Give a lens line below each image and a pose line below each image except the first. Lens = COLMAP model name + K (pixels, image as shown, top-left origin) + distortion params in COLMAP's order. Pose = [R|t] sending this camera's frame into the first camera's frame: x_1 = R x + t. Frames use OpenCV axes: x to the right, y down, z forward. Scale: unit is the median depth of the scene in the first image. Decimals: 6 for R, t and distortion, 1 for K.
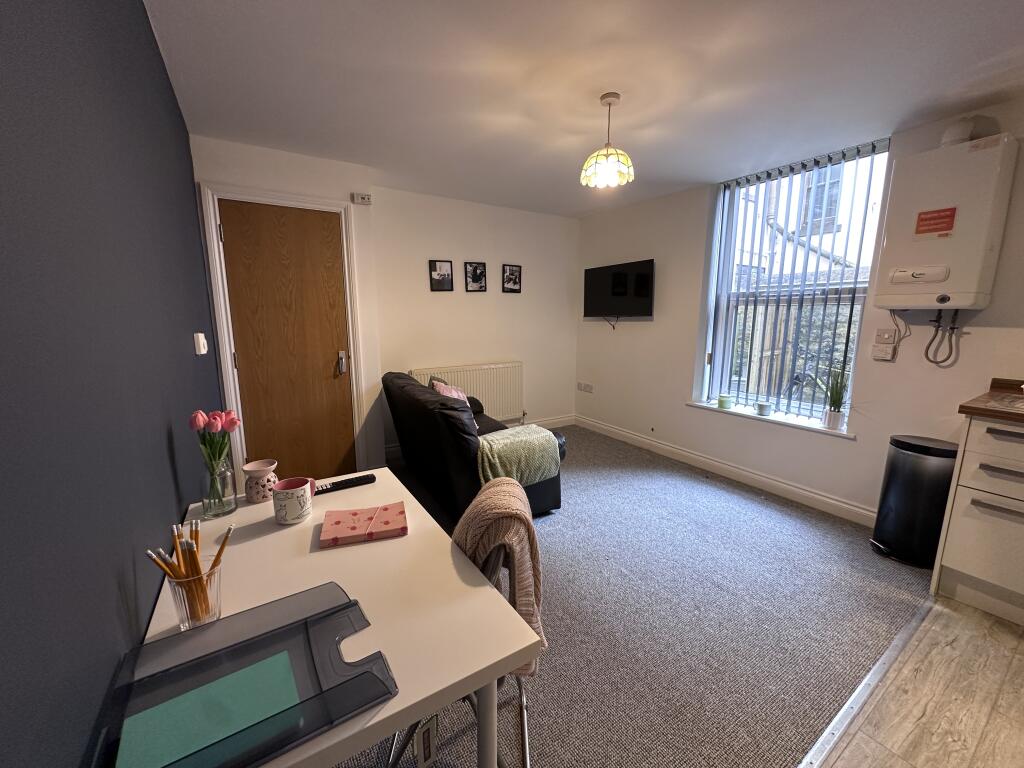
lens RADIAL K [[406.5, 0, 505.8], [0, 406.5, 386.3], [0, 0, 1]] dist [-0.003172, -0.000052]
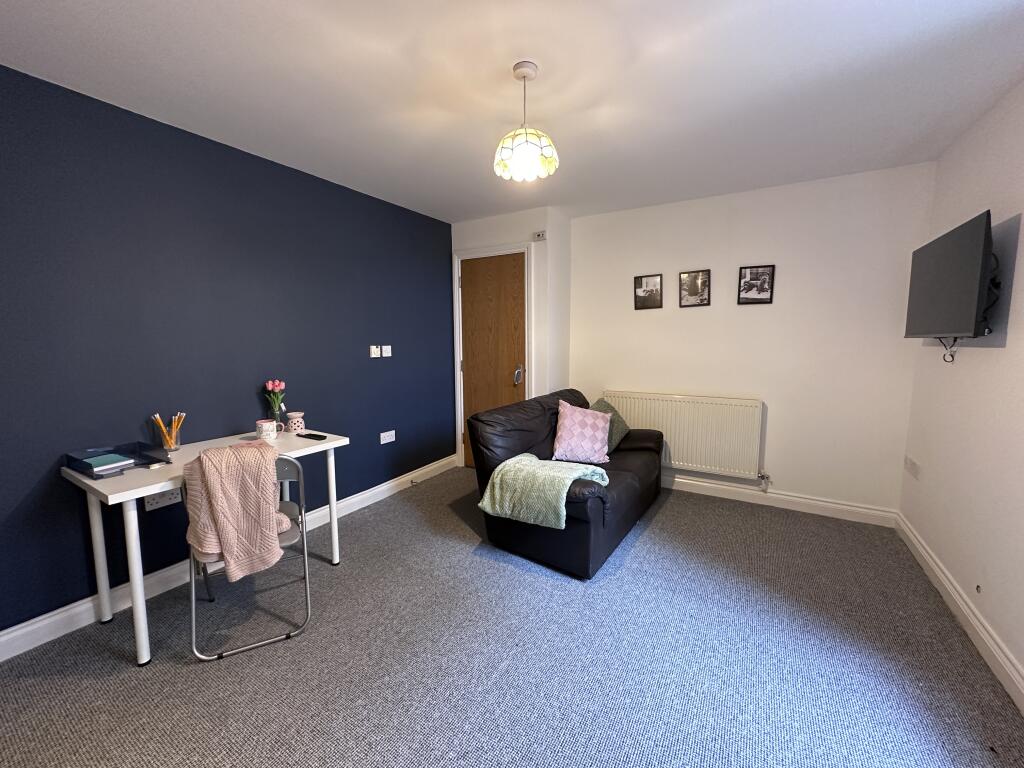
lens RADIAL K [[406.5, 0, 509.4], [0, 406.5, 382.7], [0, 0, 1]] dist [-0.003172, -0.000052]
pose [[0.454026, 0.098055, -0.885577, 0.516912], [-0.153709, 0.987644, 0.030551, -0.052645], [0.877630, 0.122250, 0.463488, 0.331909]]
